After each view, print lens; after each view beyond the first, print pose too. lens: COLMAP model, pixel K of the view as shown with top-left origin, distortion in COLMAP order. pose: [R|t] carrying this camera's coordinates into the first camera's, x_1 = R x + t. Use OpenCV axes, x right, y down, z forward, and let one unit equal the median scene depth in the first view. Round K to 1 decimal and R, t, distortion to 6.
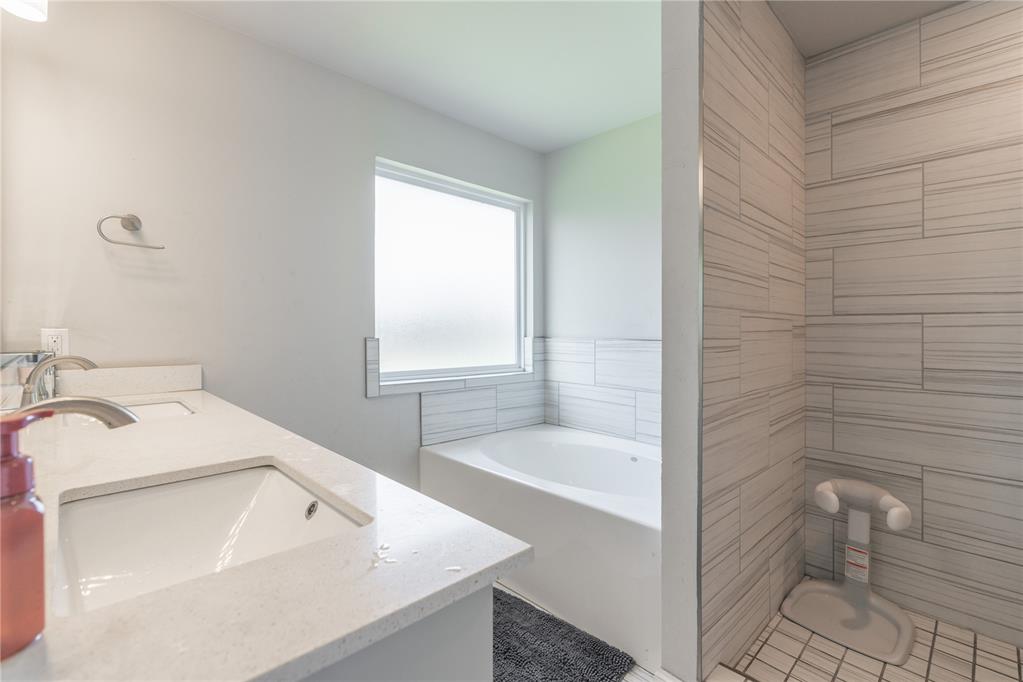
lens RADIAL K [[443.4, 0, 536.0], [0, 443.4, 332.0], [0, 0, 1]] dist [-0.000970, 0.000093]
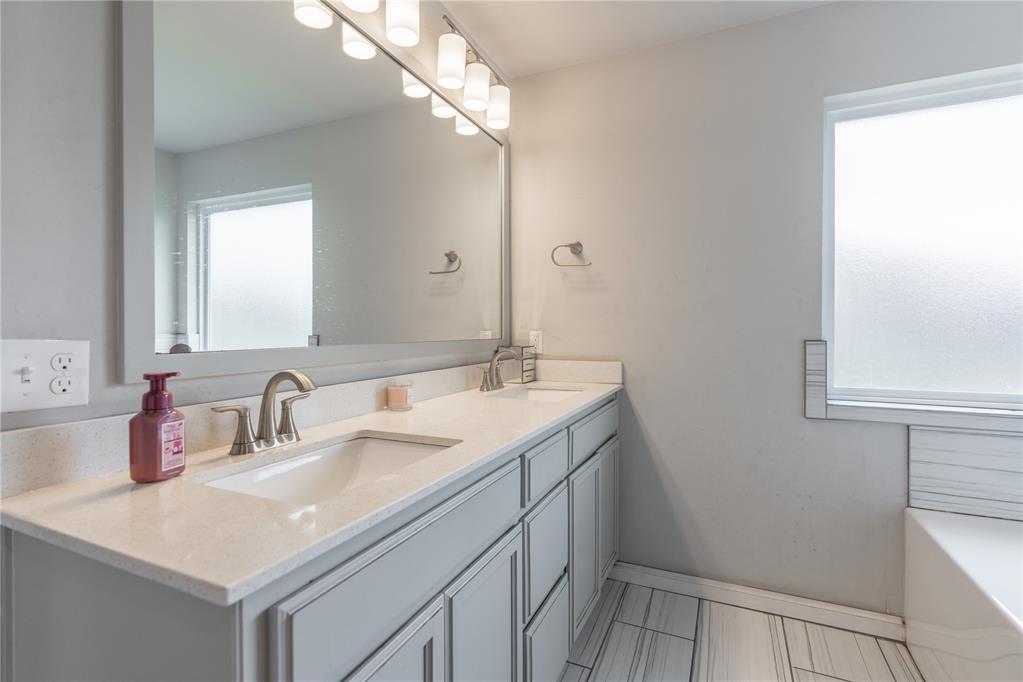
lens RADIAL K [[468.2, 0, 509.9], [0, 468.2, 335.5], [0, 0, 1]] dist [-0.001704, 0.000835]
pose [[0.363743, 0.003222, -0.931494, 0.153775], [0.001877, 0.999989, 0.004192, 0.000182], [0.931498, -0.003273, 0.363733, 0.177183]]
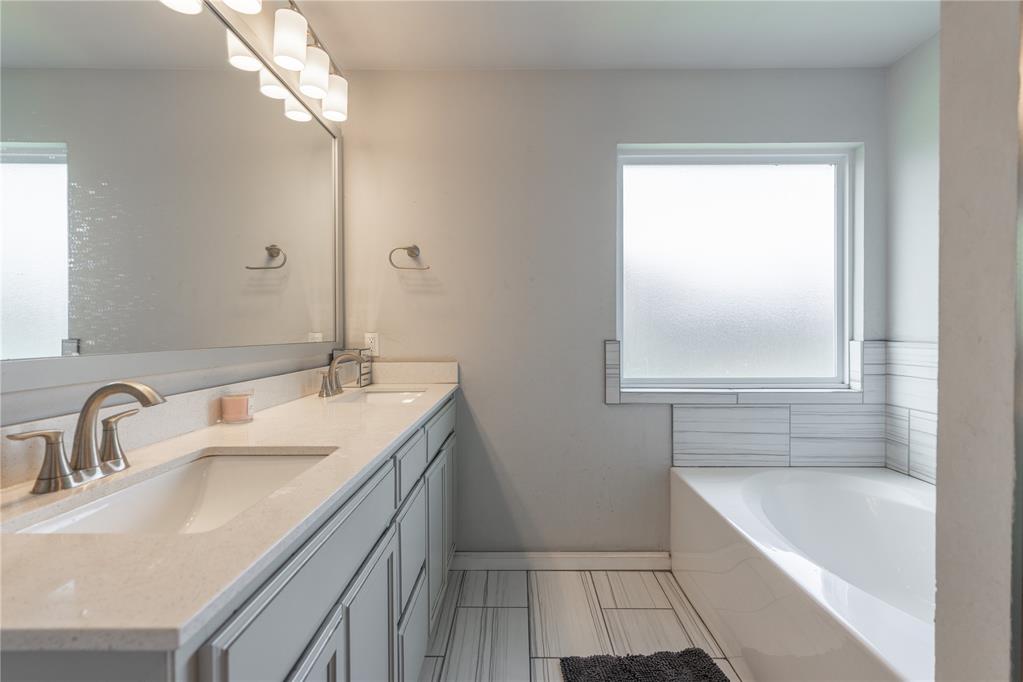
lens RADIAL K [[464.0, 0, 515.8], [0, 464.0, 337.8], [0, 0, 1]] dist [-0.000948, 0.000850]
pose [[0.712433, 0.000213, -0.701740, 0.141278], [0.005845, 0.999963, 0.006237, 0.000296], [0.701716, -0.008545, 0.712406, 0.129070]]
